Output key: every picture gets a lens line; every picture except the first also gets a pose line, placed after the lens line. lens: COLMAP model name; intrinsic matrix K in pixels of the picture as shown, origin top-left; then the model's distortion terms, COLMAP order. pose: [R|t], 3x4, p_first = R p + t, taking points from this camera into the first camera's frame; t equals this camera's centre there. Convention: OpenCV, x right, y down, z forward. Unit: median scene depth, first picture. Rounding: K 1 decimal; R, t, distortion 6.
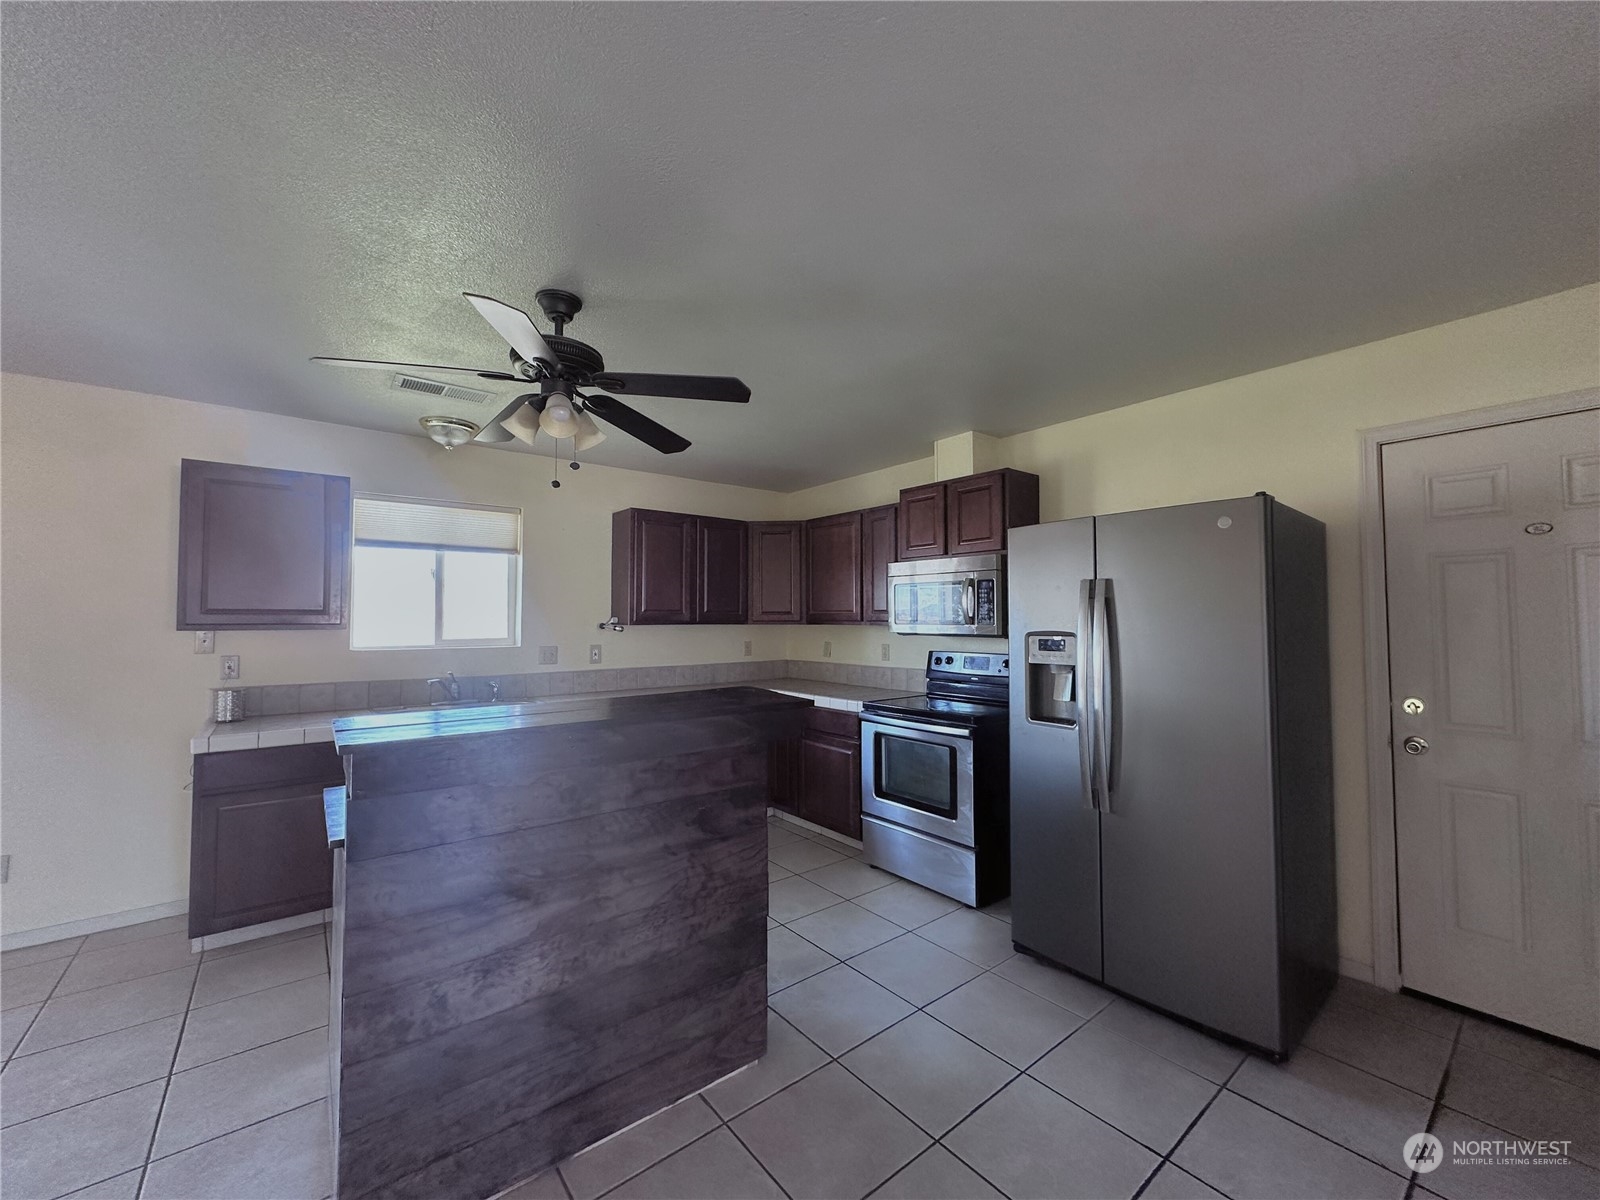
lens RADIAL K [[633.8, 0, 799.6], [0, 633.8, 601.0], [0, 0, 1]] dist [-0.002144, 0.000676]
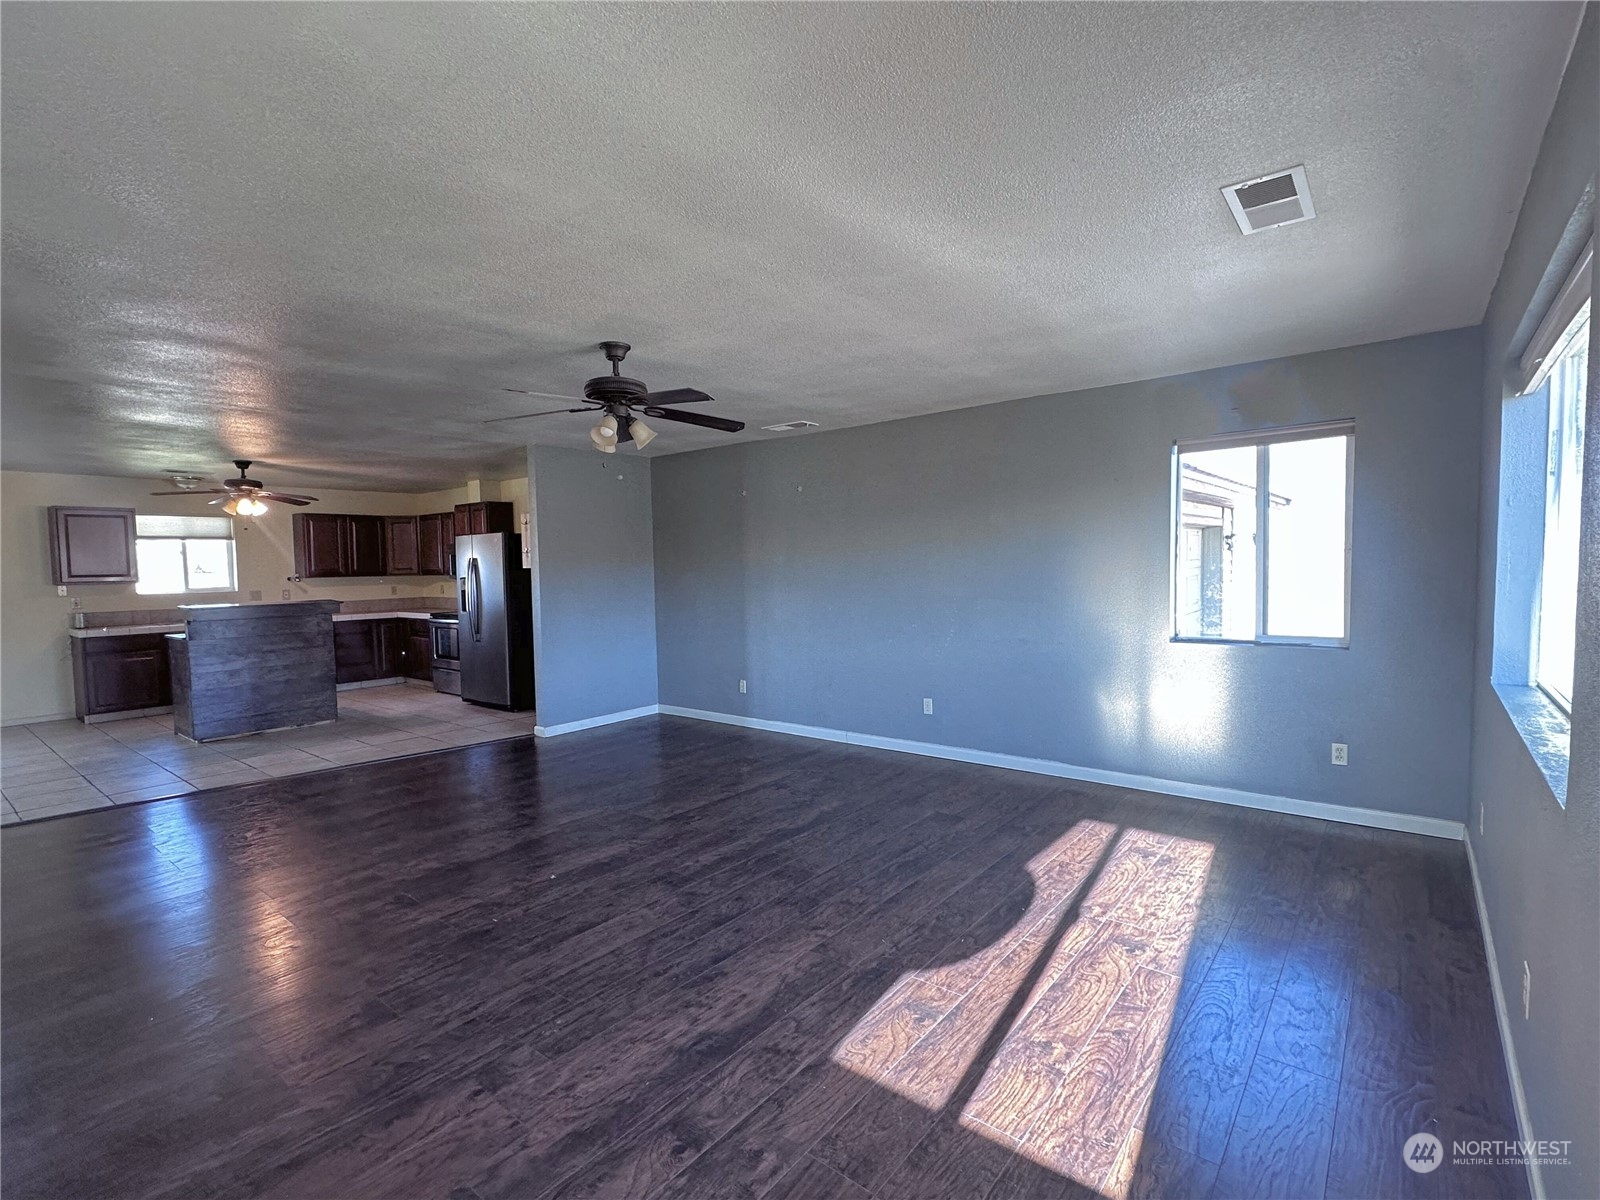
lens RADIAL K [[755.3, 0, 791.0], [0, 755.3, 605.4], [0, 0, 1]] dist [-0.000824, 0.000506]
pose [[0.977052, -0.028752, 0.211050, 0.688525], [0.010873, 0.996288, 0.085390, -0.057935], [-0.212722, -0.081136, 0.973738, -1.531559]]
